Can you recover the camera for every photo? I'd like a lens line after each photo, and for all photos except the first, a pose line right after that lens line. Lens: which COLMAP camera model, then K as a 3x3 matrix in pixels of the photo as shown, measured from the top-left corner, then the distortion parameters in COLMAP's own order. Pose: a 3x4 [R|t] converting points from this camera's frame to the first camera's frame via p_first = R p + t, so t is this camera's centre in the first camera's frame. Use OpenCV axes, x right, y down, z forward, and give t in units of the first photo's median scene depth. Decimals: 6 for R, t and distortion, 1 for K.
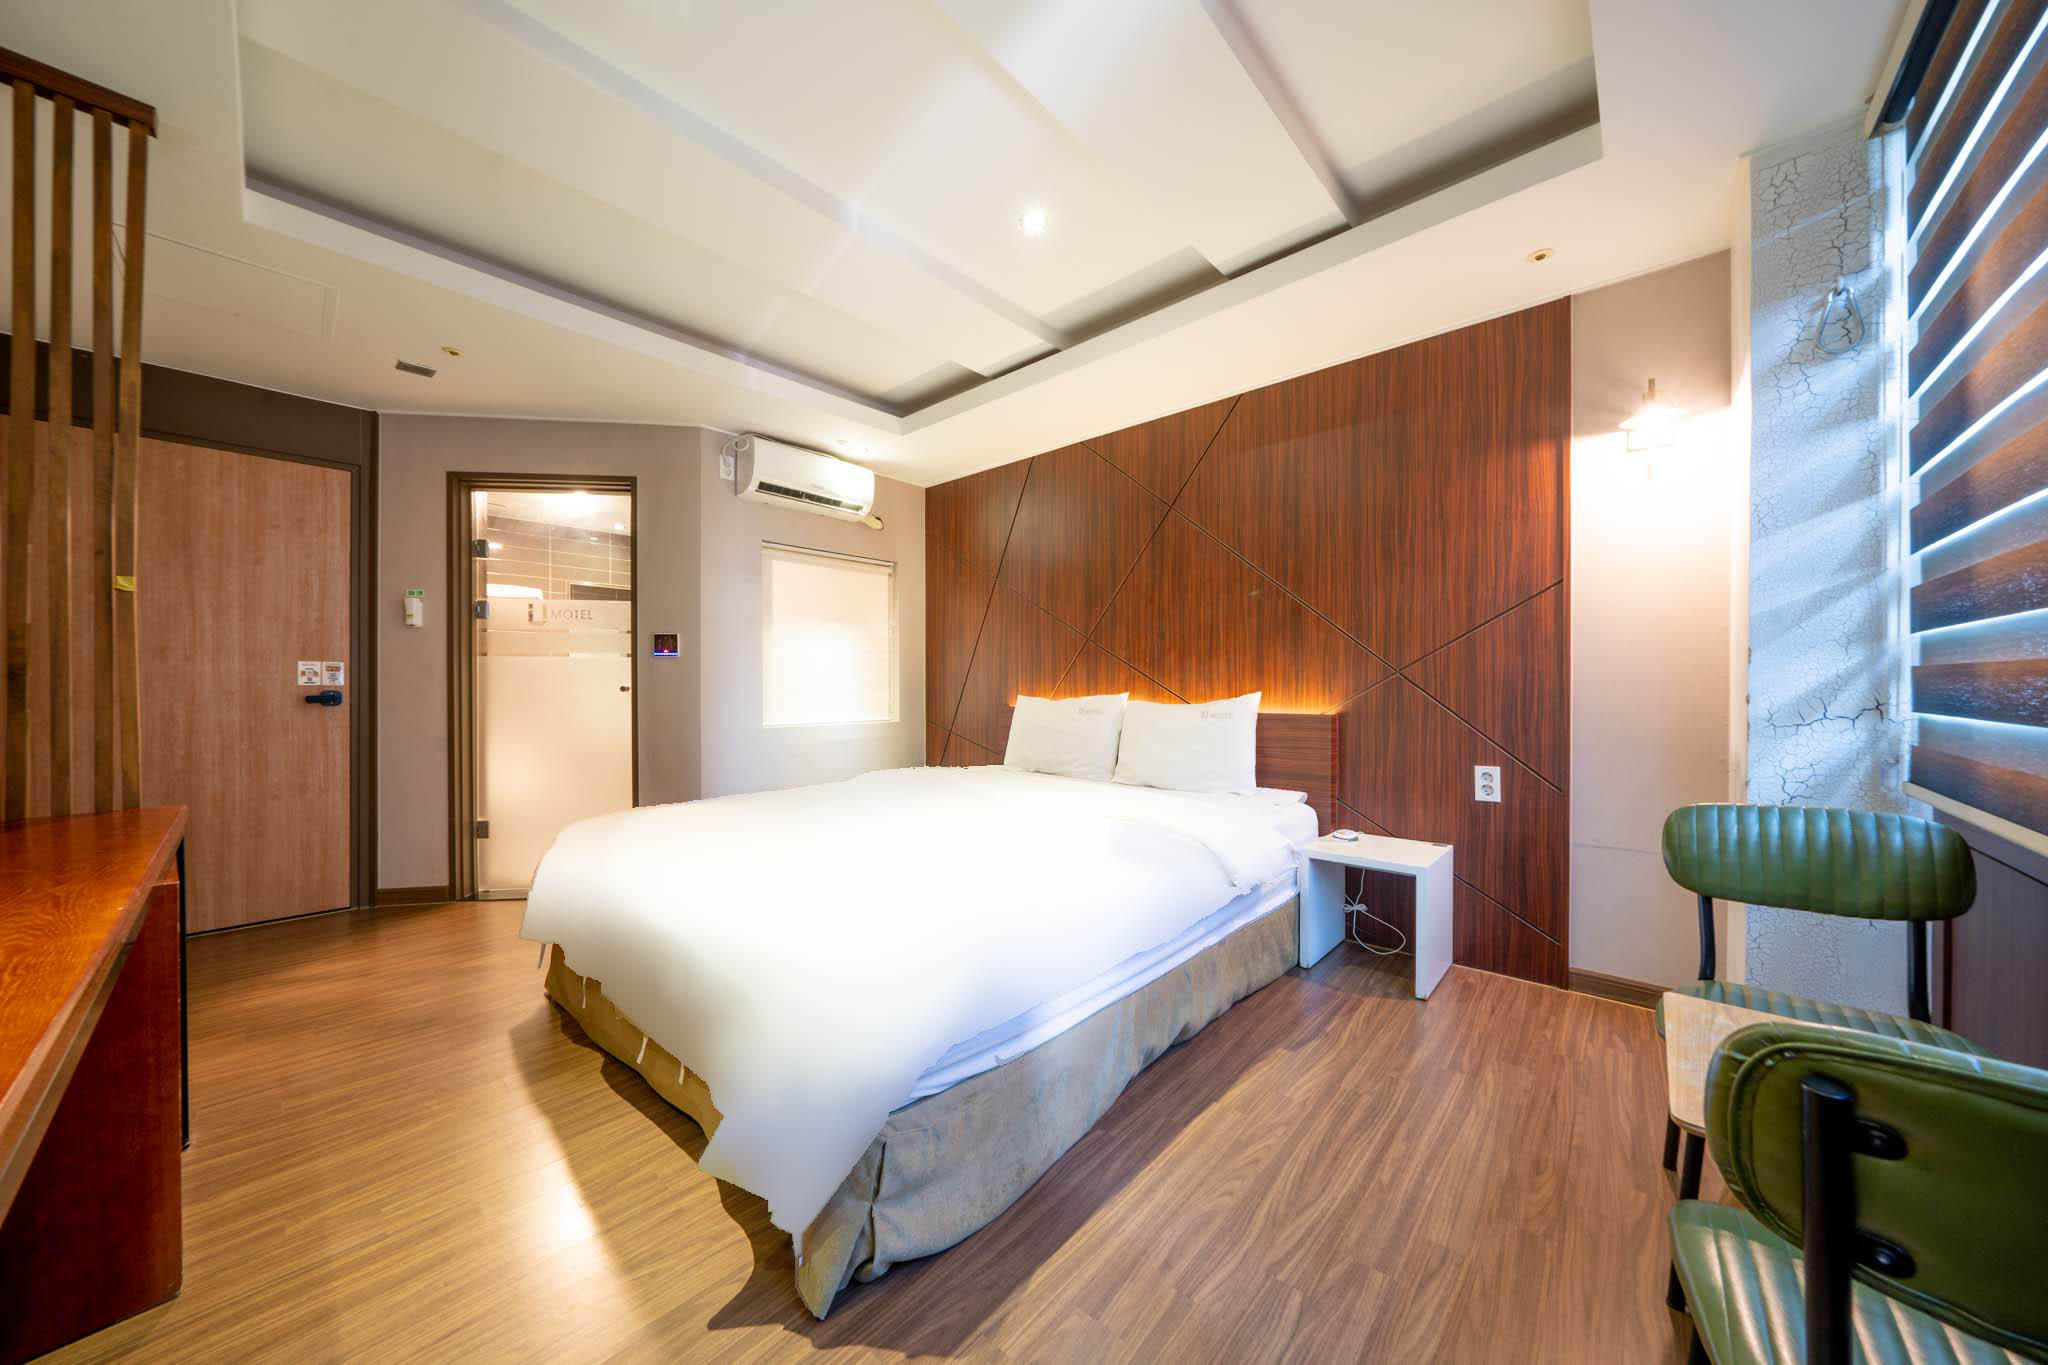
lens RADIAL K [[702.7, 0, 1005.3], [0, 702.7, 685.2], [0, 0, 1]] dist [-0.000880, 0.000053]
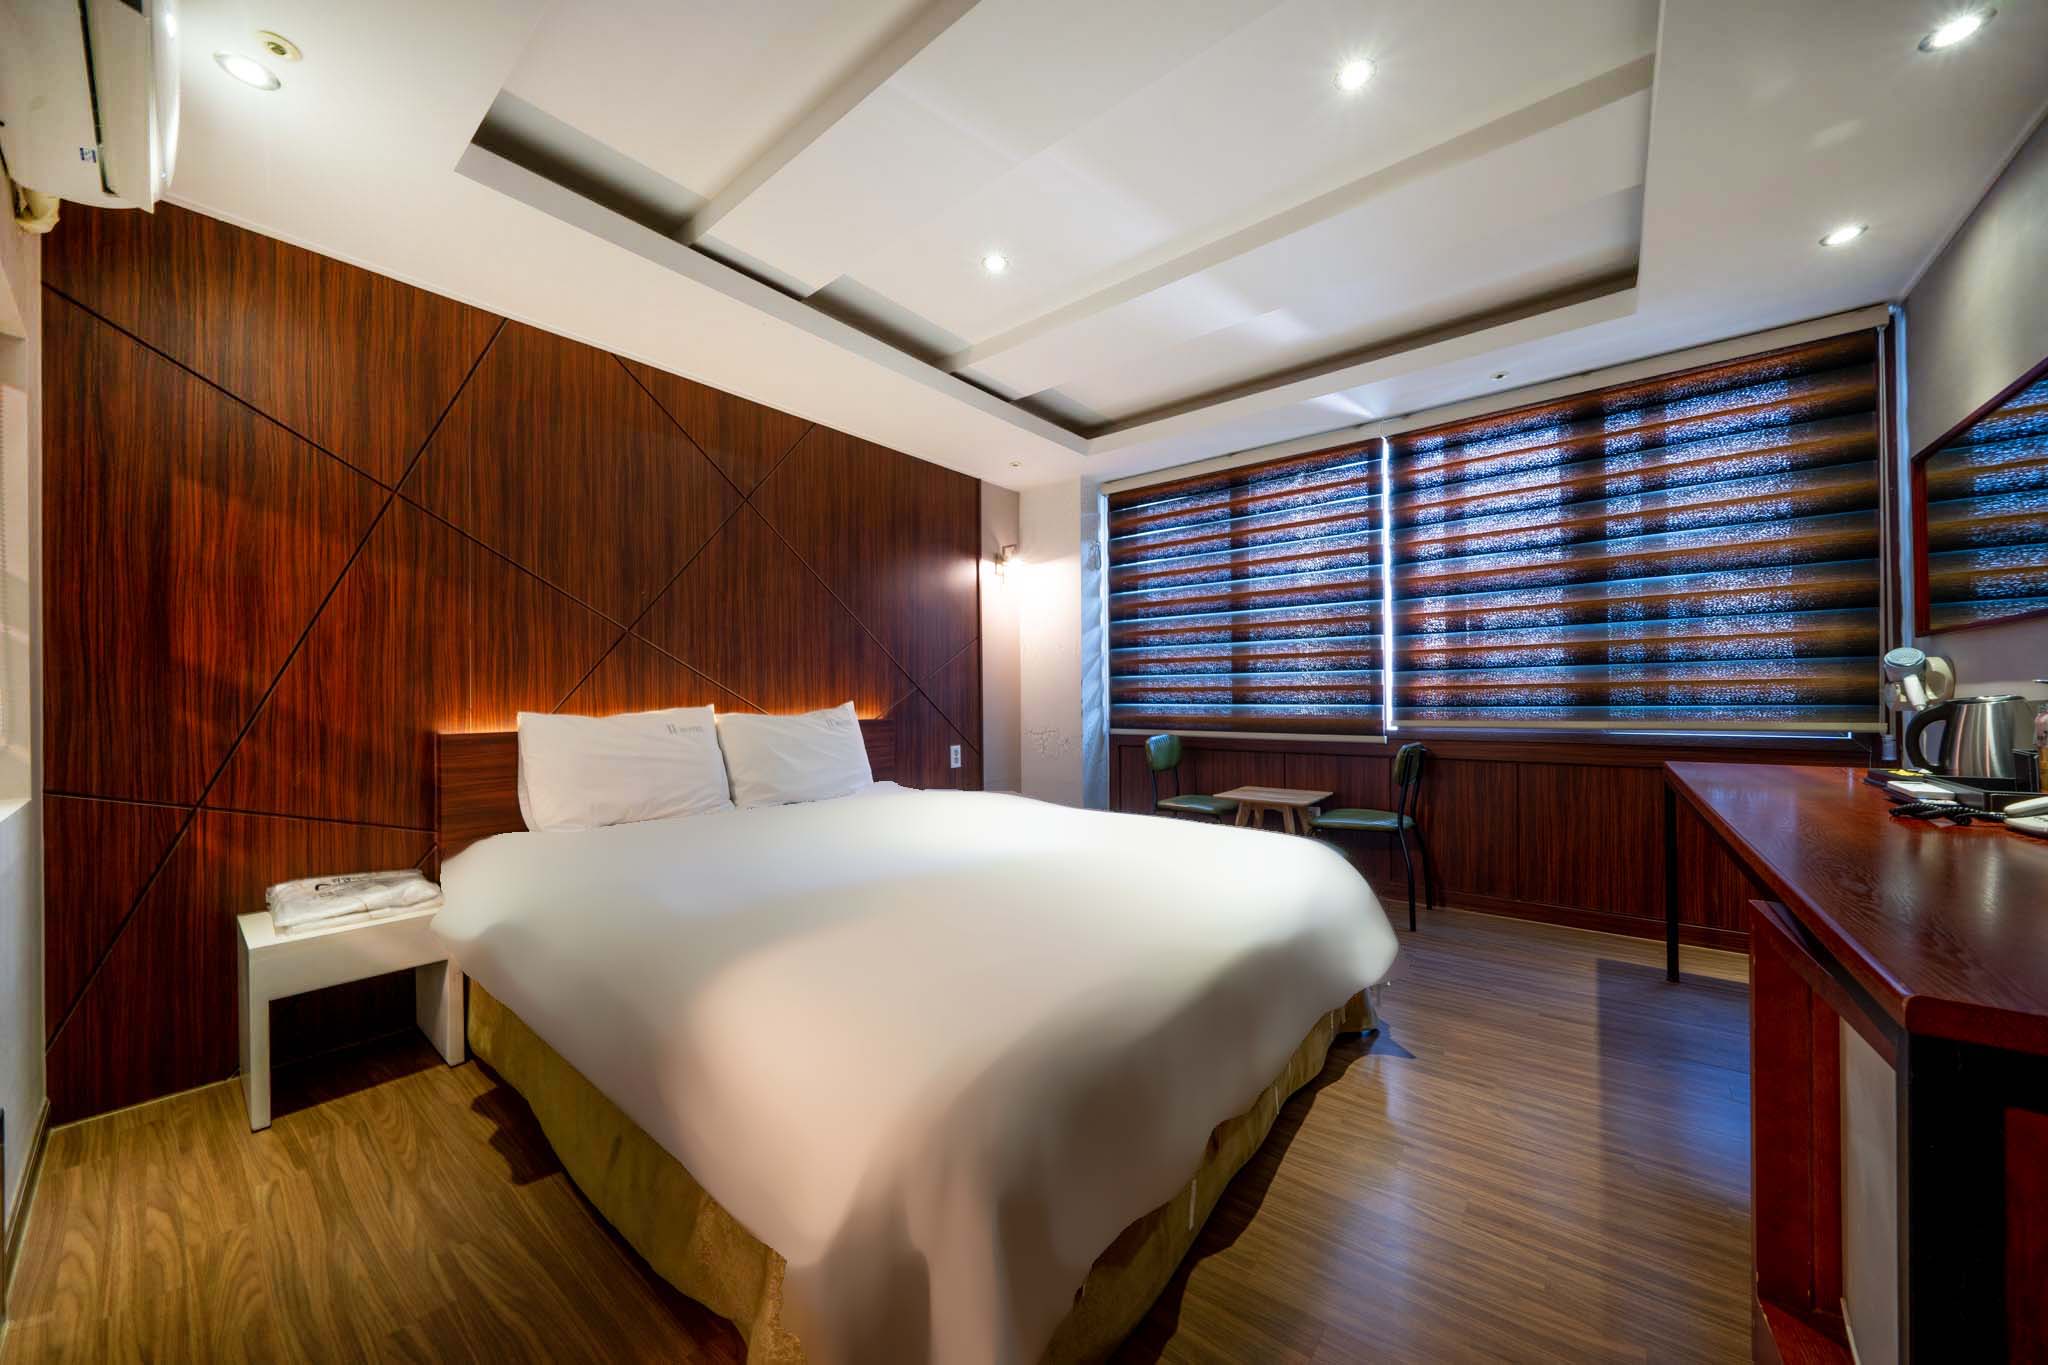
lens RADIAL K [[697.7, 0, 1063.8], [0, 697.7, 679.0], [0, 0, 1]] dist [0.014483, 0.000049]
pose [[-0.090454, 0.026673, 0.995543, -0.739956], [0.005199, 0.999640, -0.026311, 0.004790], [-0.995887, 0.002796, -0.090560, 0.712664]]
